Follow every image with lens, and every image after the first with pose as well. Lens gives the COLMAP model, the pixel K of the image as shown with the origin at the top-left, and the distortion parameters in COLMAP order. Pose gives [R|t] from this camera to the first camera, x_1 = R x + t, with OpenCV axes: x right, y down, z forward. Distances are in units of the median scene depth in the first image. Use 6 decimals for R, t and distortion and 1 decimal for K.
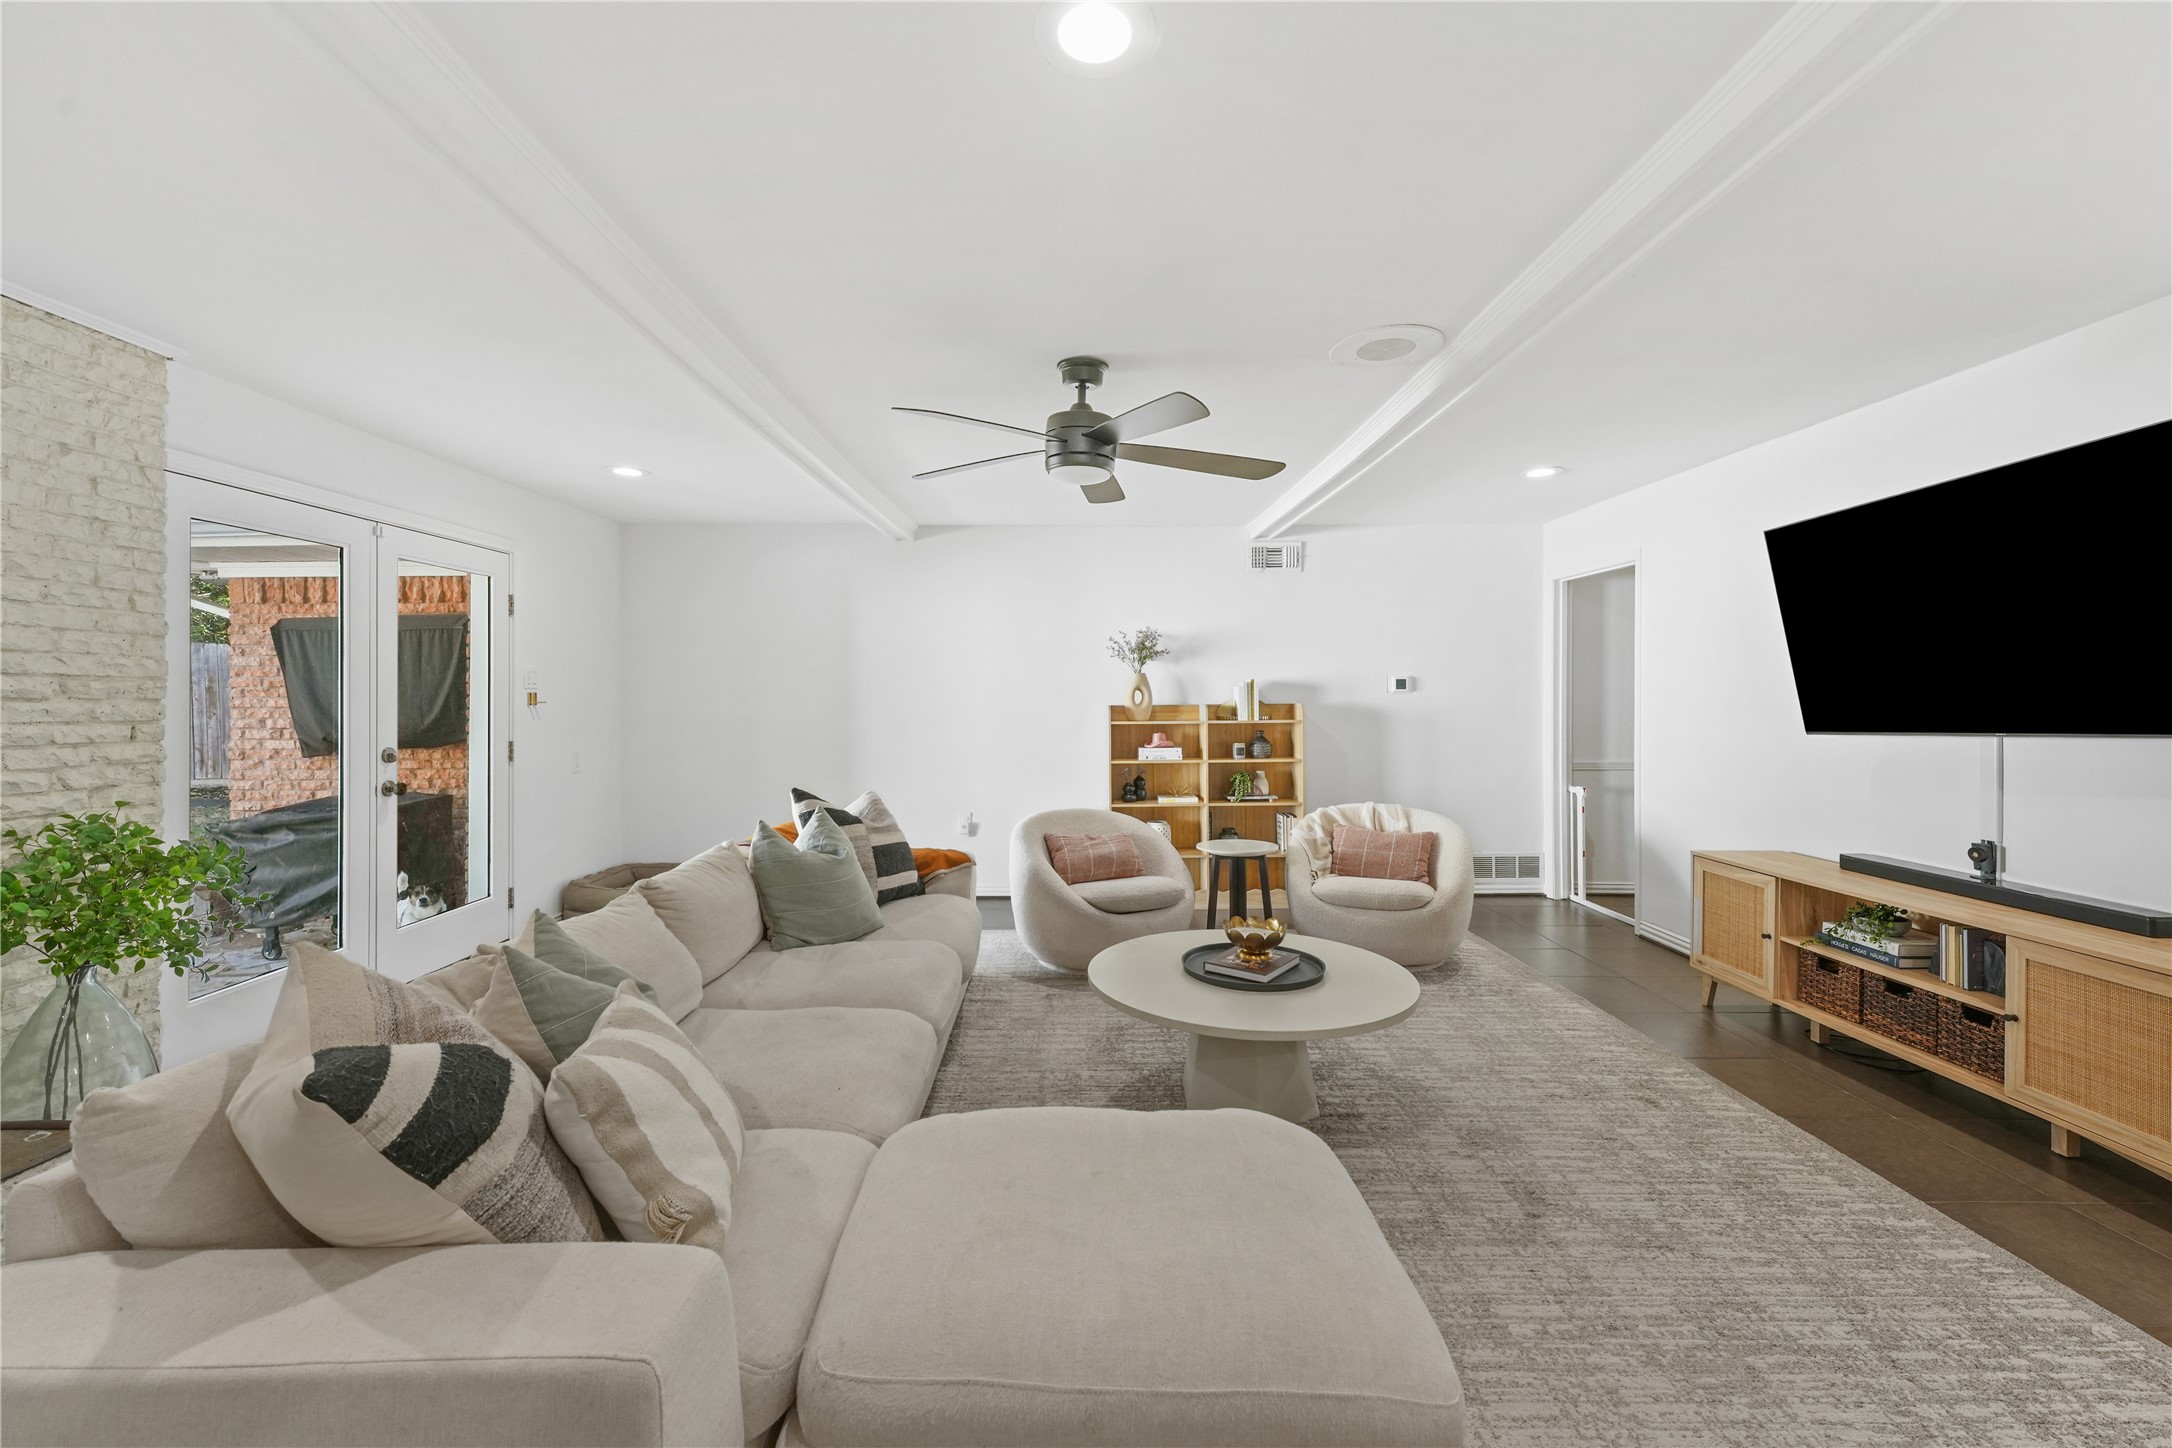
lens RADIAL K [[879.2, 0, 1088.9], [0, 879.2, 689.9], [0, 0, 1]] dist [0.009515, -0.000147]
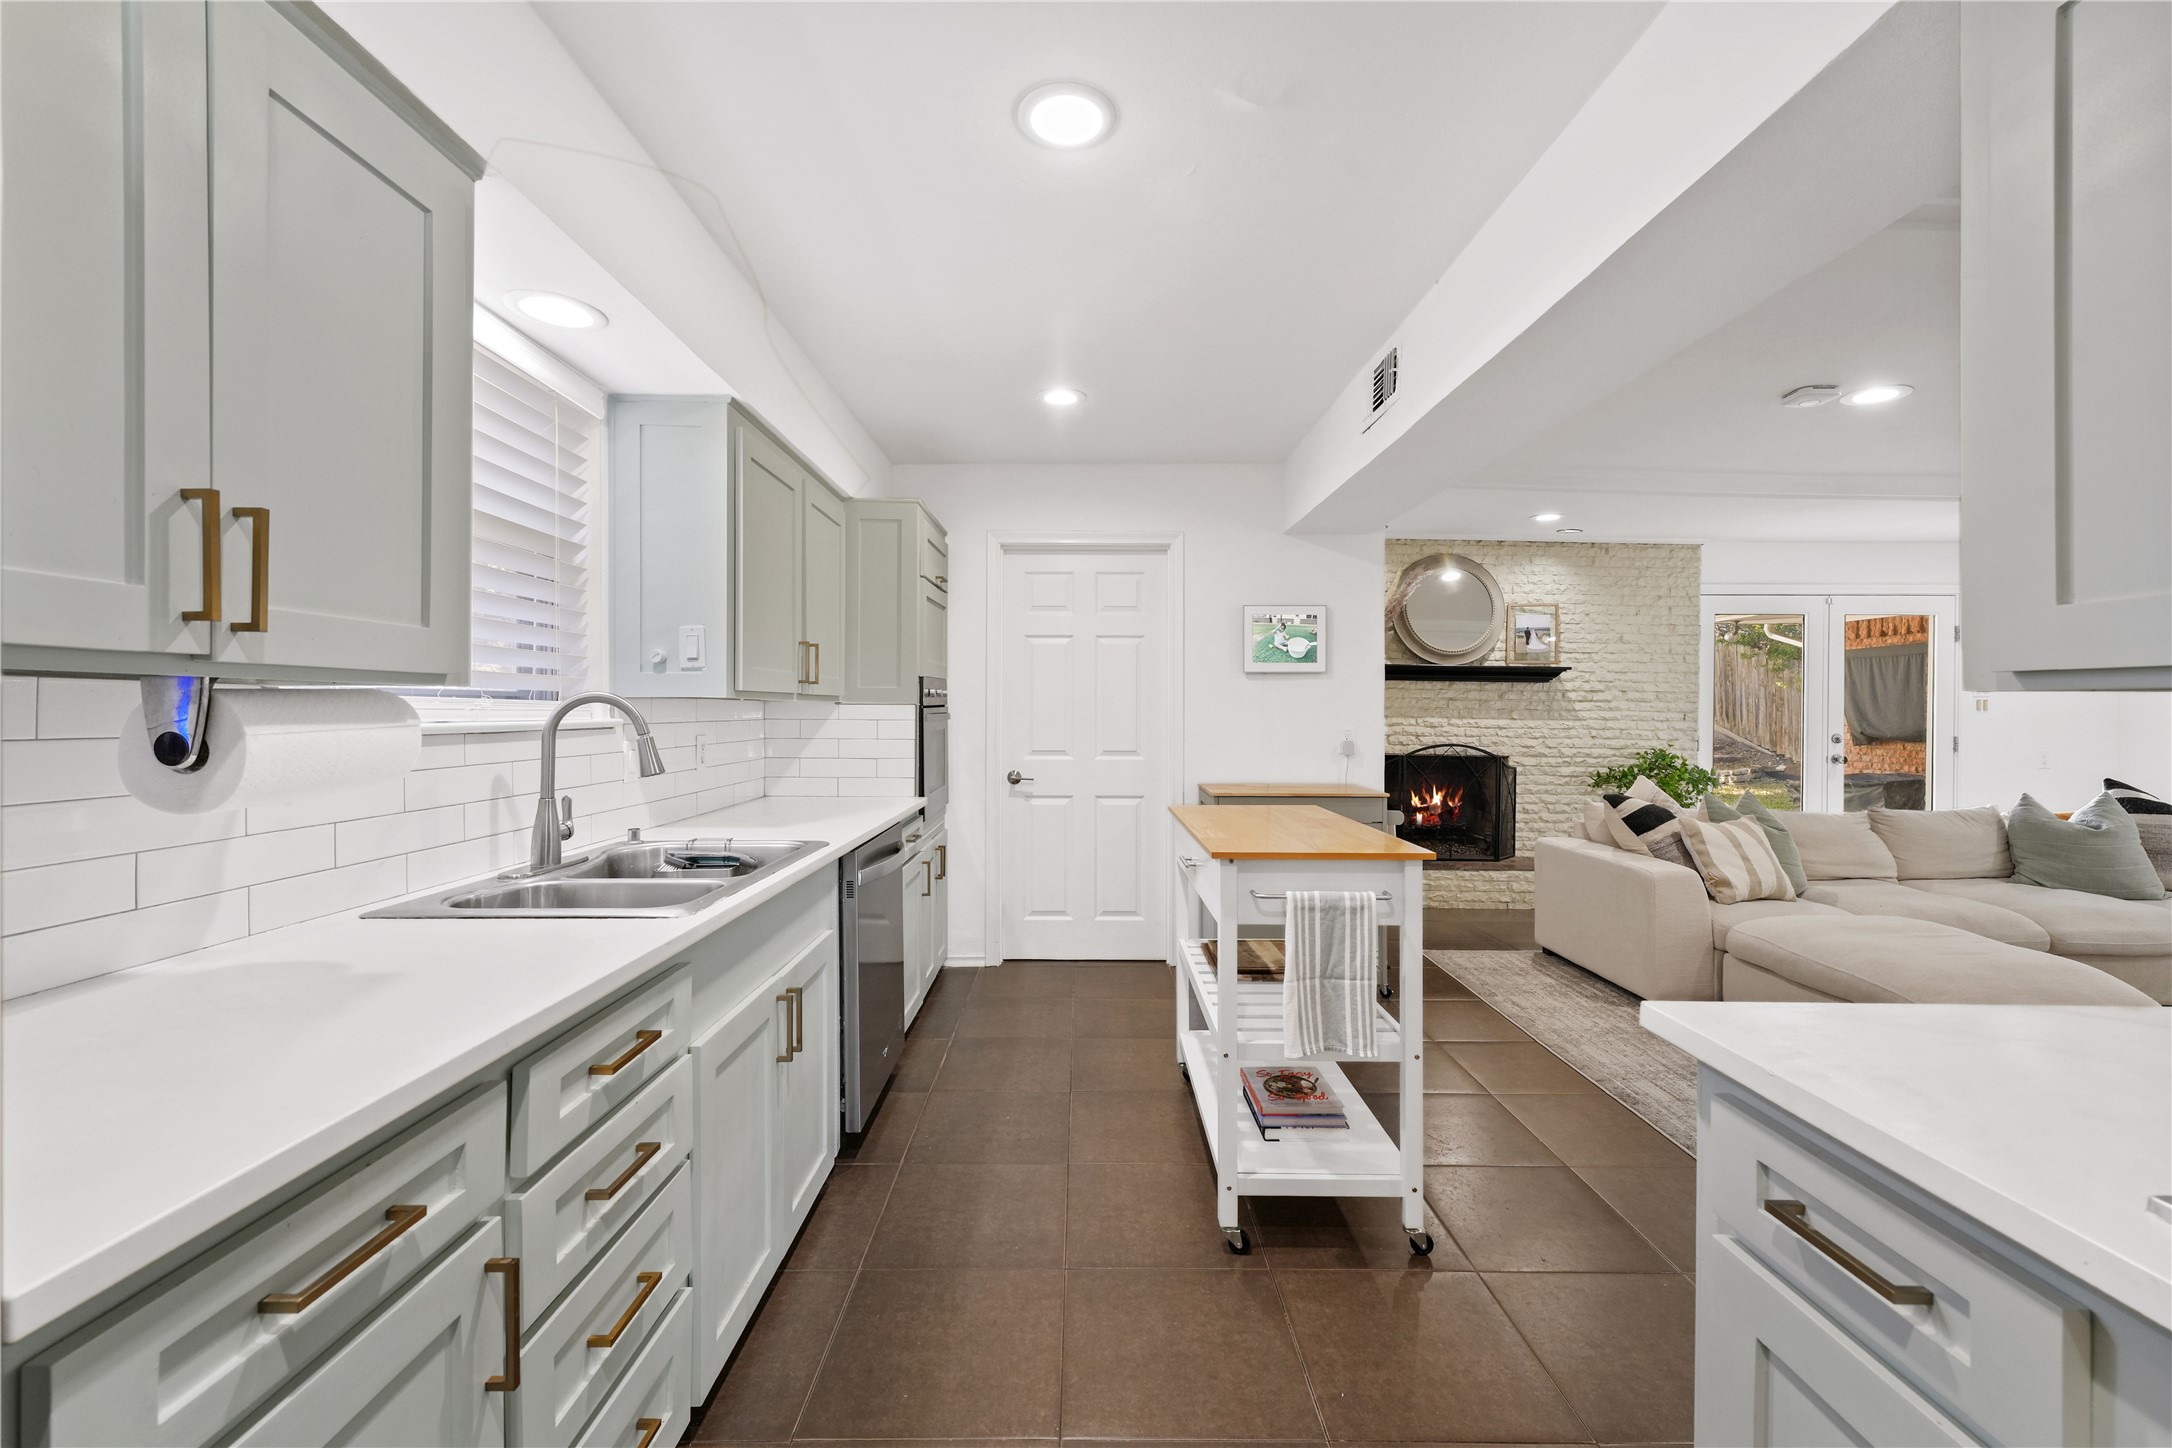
lens RADIAL K [[874.3, 0, 1077.6], [0, 874.3, 714.1], [0, 0, 1]] dist [0.017914, -0.006238]
pose [[-0.018505, 0.012238, -0.999754, 1.112210], [0.000454, 0.999925, 0.012231, 0.012390], [0.999829, -0.000228, -0.018509, -0.464935]]
